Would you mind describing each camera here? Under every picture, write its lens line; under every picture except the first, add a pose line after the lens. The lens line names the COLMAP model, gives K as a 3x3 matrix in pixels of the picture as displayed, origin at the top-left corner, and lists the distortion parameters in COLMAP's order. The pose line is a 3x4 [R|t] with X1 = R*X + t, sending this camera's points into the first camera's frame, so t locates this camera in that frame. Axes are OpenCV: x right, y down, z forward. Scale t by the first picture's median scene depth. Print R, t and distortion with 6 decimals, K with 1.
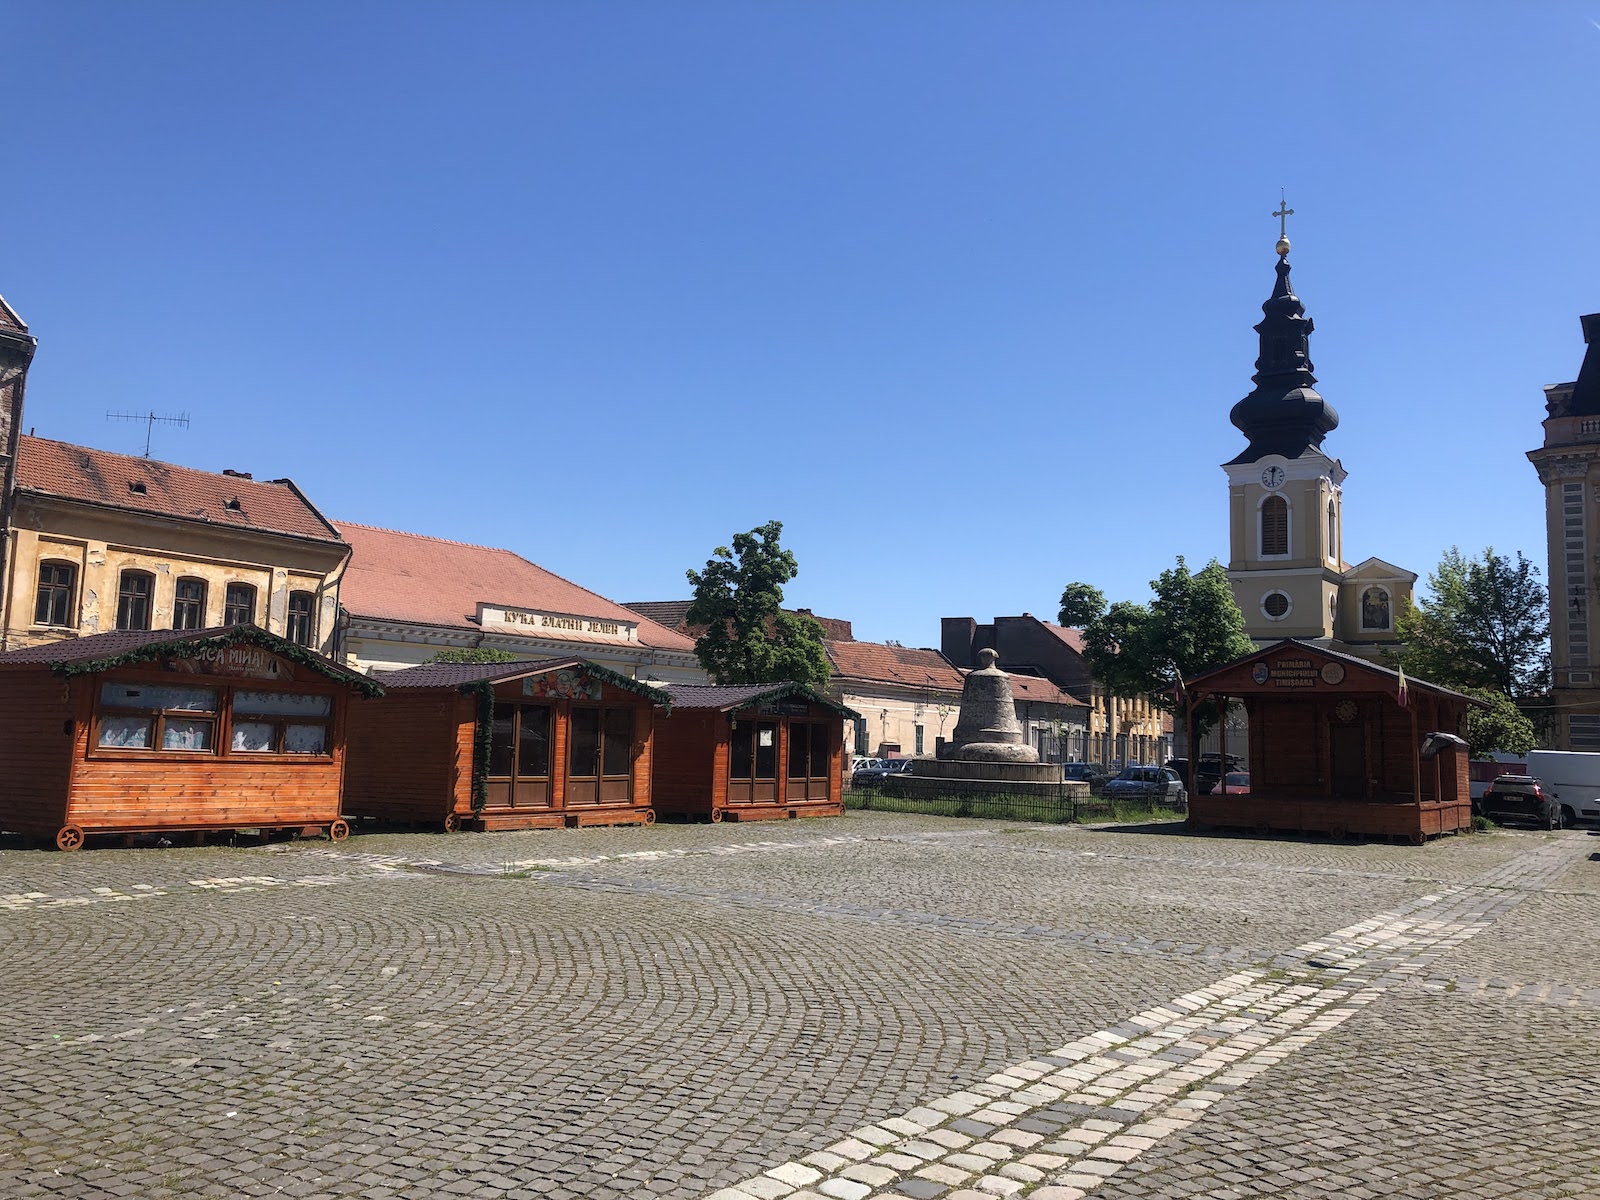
lens RADIAL K [[1321.8, 0, 785.3], [0, 1321.8, 580.4], [0, 0, 1]] dist [0.062329, -0.065310]
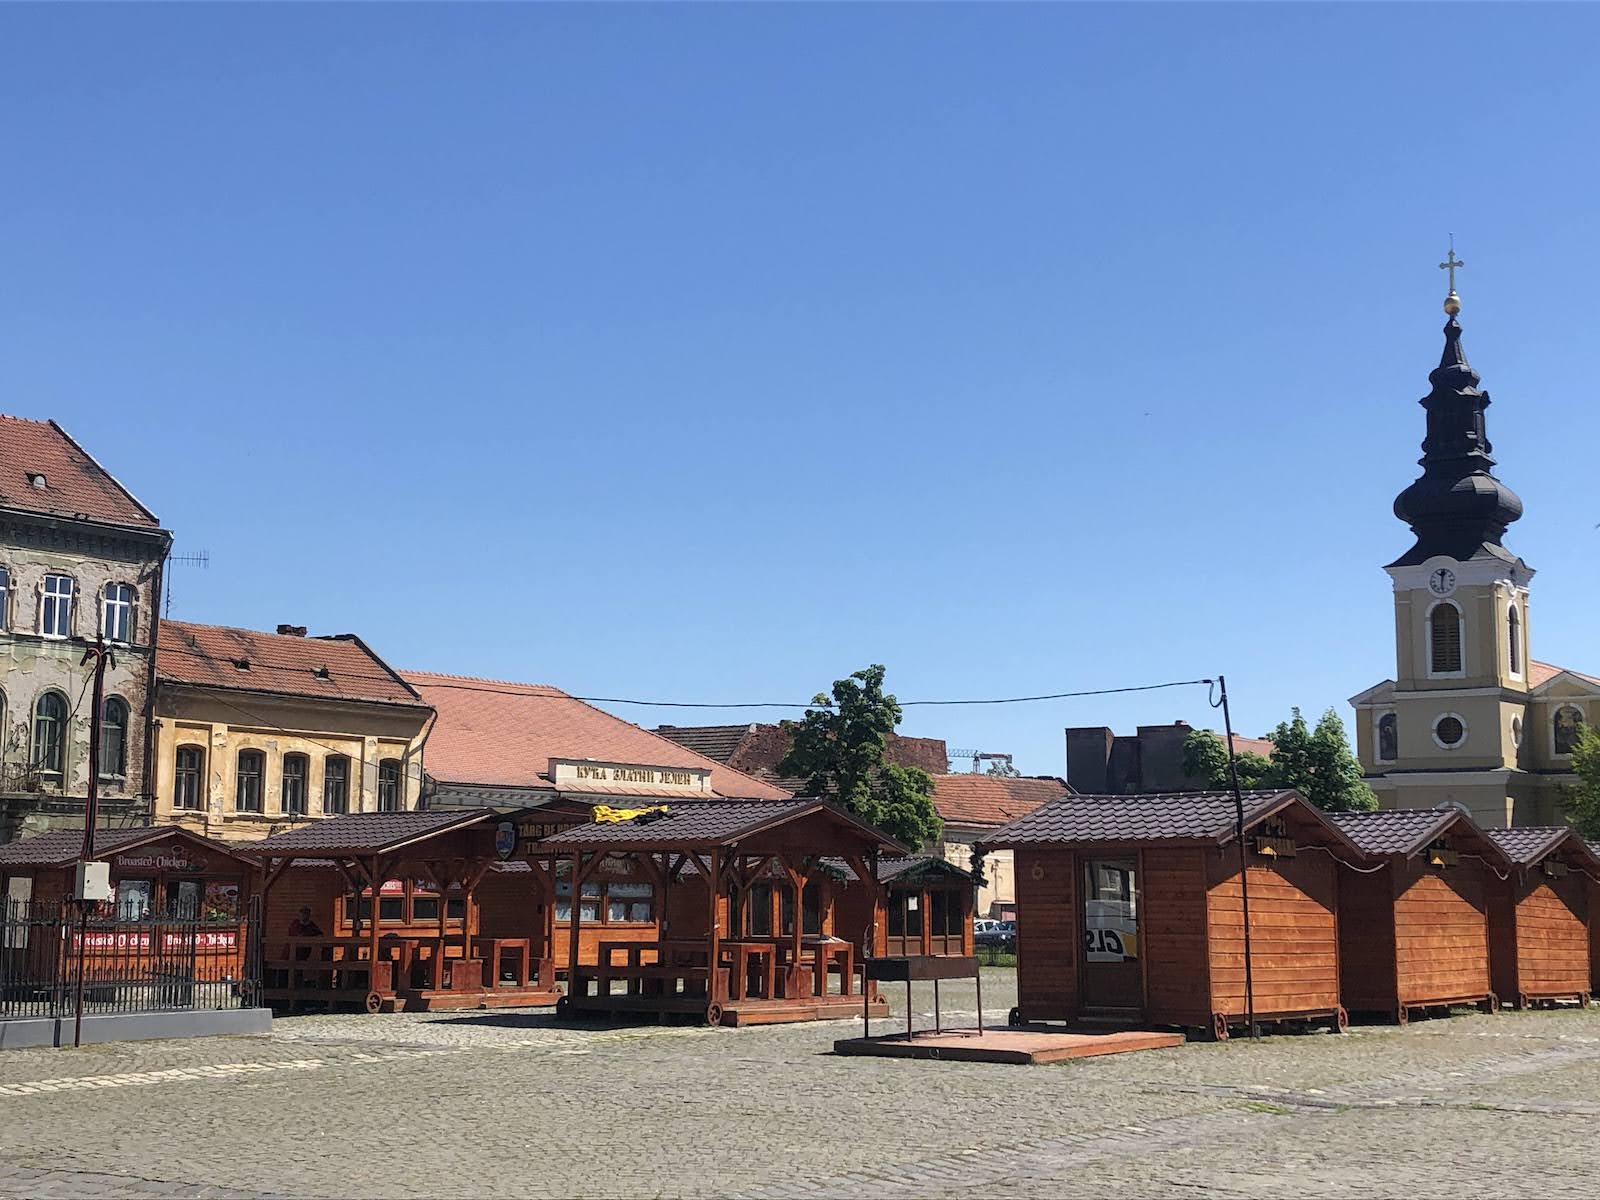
lens RADIAL K [[2255.6, 0, 802.7], [0, 2255.6, 583.5], [0, 0, 1]] dist [0.109379, 0.000000]
pose [[0.999653, -0.026318, -0.000923, -0.068622], [0.026297, 0.999499, -0.017612, -0.091291], [0.001386, 0.017582, 0.999844, -0.703656]]
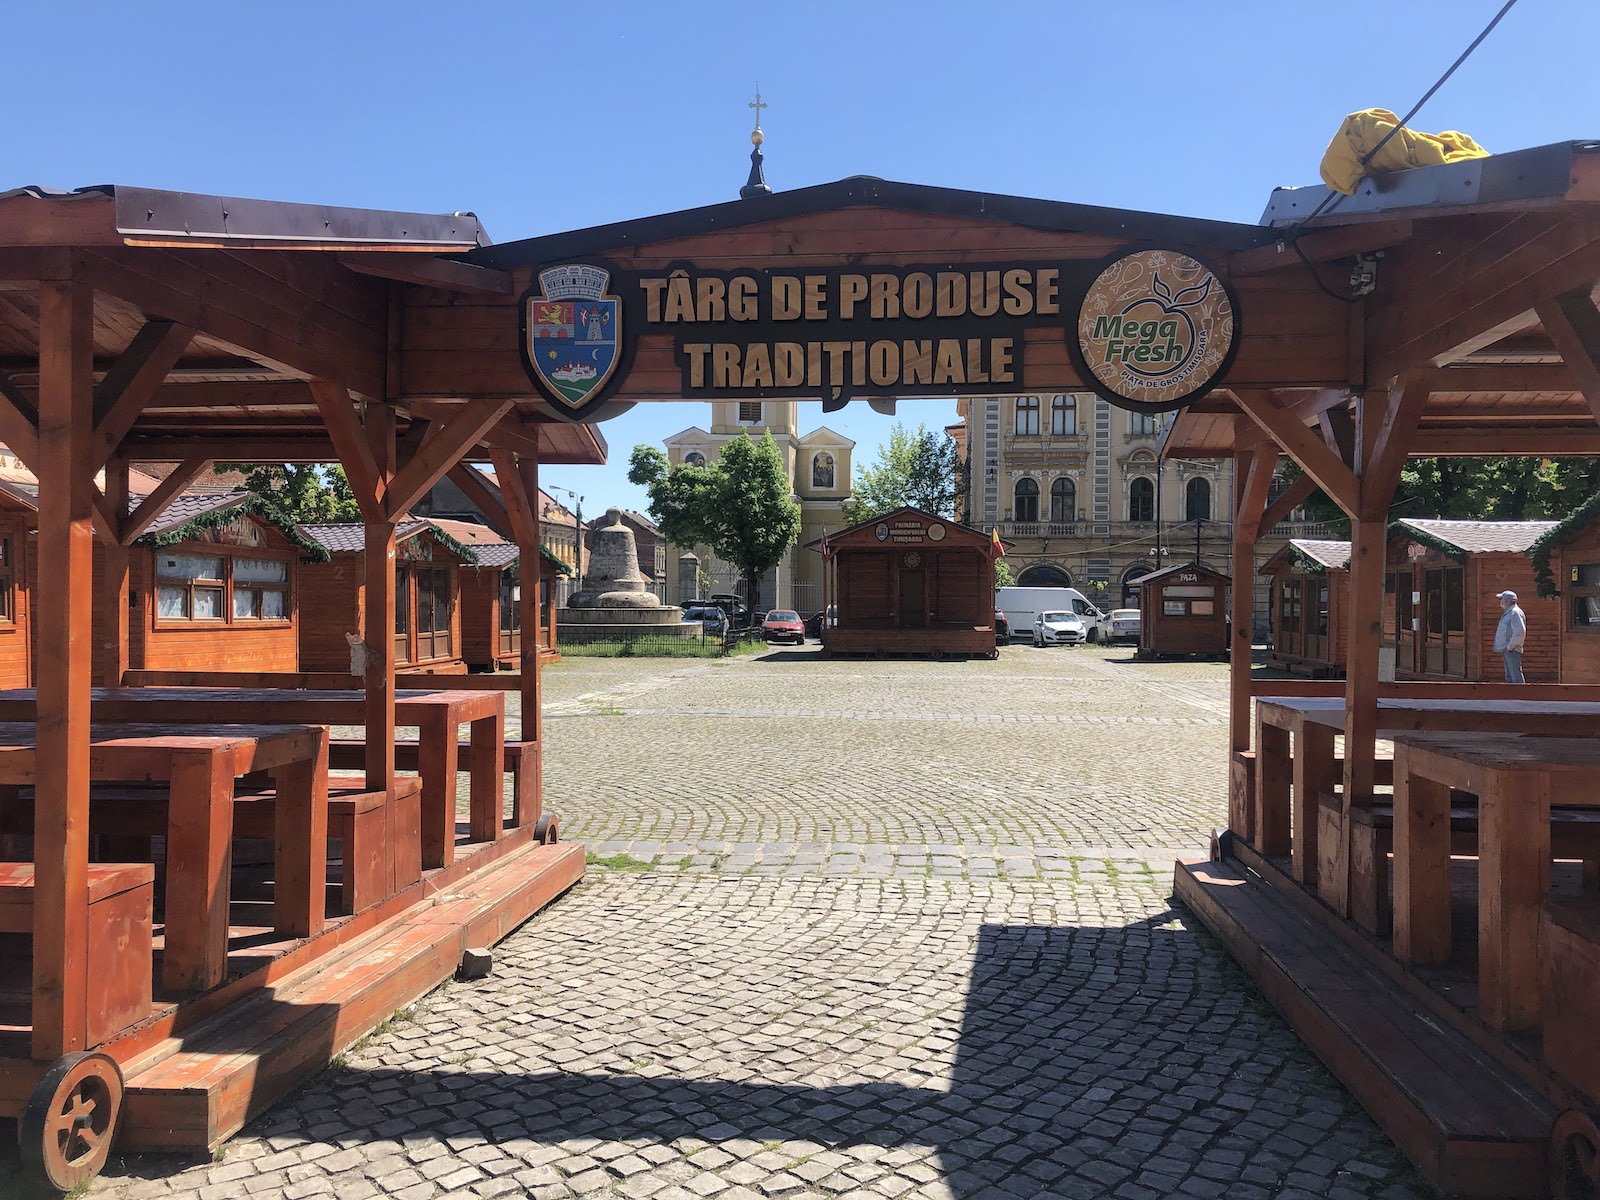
lens RADIAL K [[1321.8, 0, 806.7], [0, 1321.8, 609.6], [0, 0, 1]] dist [0.062329, -0.065310]
pose [[0.874119, -0.028706, 0.484862, -0.213970], [-0.039156, 0.990838, 0.129254, -0.011076], [-0.484131, -0.131969, 0.864987, -0.036474]]
